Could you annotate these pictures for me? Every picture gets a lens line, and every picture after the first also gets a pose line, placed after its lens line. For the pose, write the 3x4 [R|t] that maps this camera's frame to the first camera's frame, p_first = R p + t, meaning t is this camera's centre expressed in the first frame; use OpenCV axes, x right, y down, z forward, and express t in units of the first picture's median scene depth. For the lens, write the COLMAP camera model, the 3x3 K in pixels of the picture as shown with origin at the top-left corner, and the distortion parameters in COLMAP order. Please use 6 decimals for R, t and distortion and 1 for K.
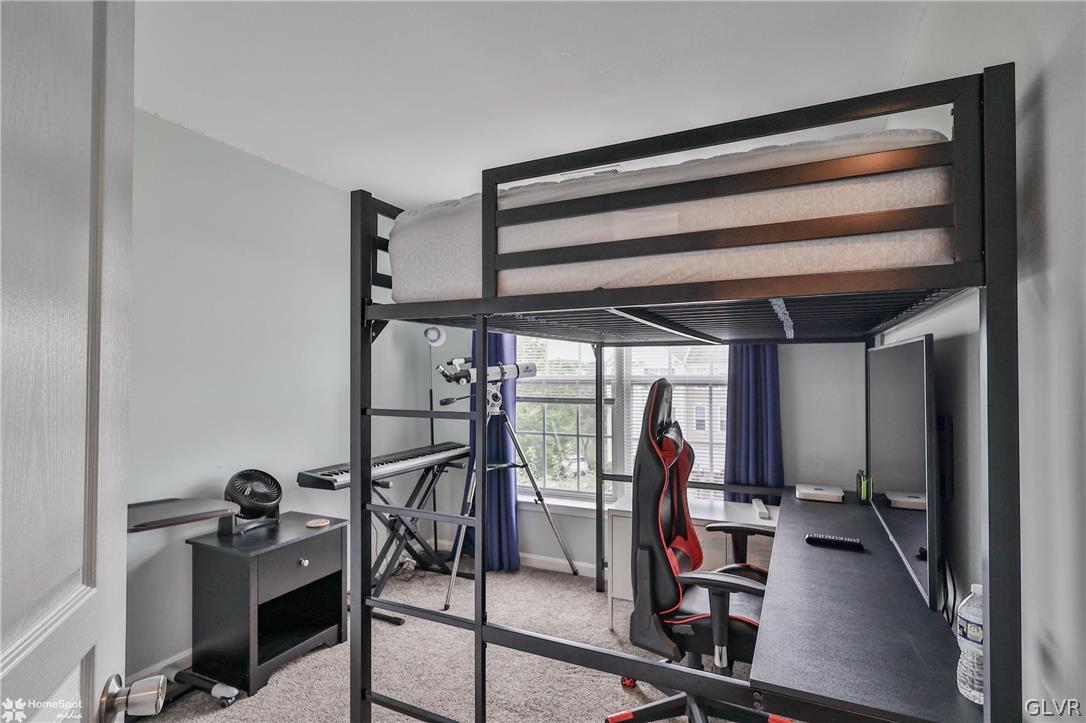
lens RADIAL K [[537.2, 0, 539.9], [0, 537.2, 361.6], [0, 0, 1]] dist [-0.000640, 0.000635]
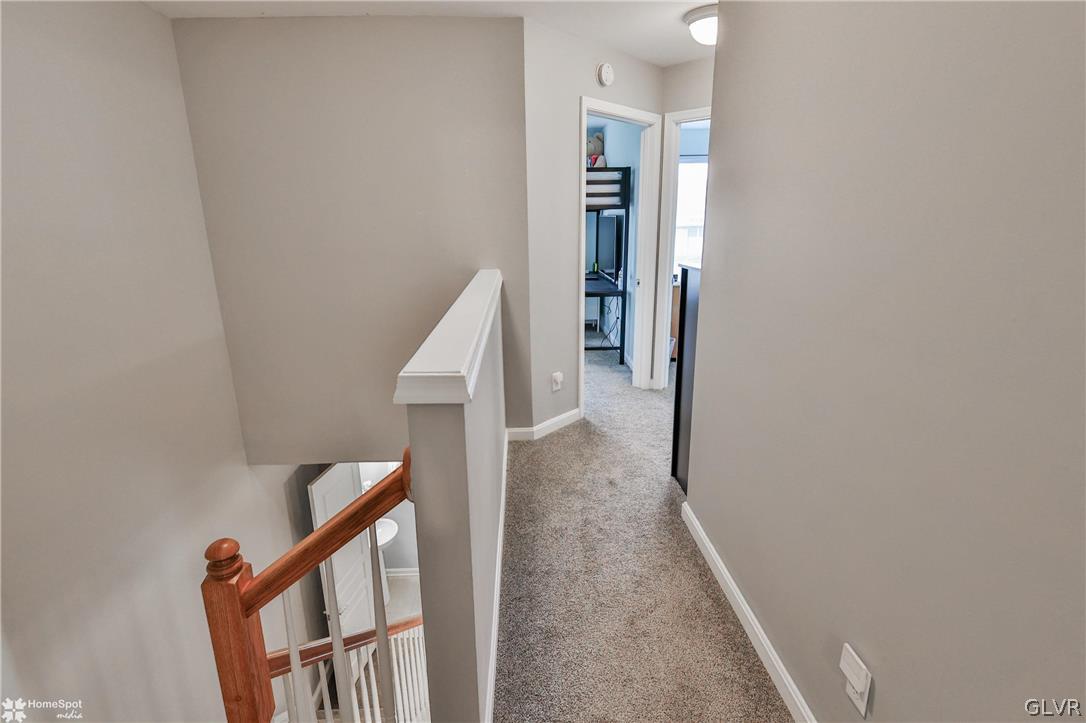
lens RADIAL K [[537.2, 0, 539.9], [0, 537.2, 361.6], [0, 0, 1]] dist [-0.000640, 0.000635]
pose [[0.885184, -0.123191, 0.448635, -2.248649], [0.000975, 0.964795, 0.263001, -0.060888], [-0.465240, -0.232367, 0.854141, -3.167662]]
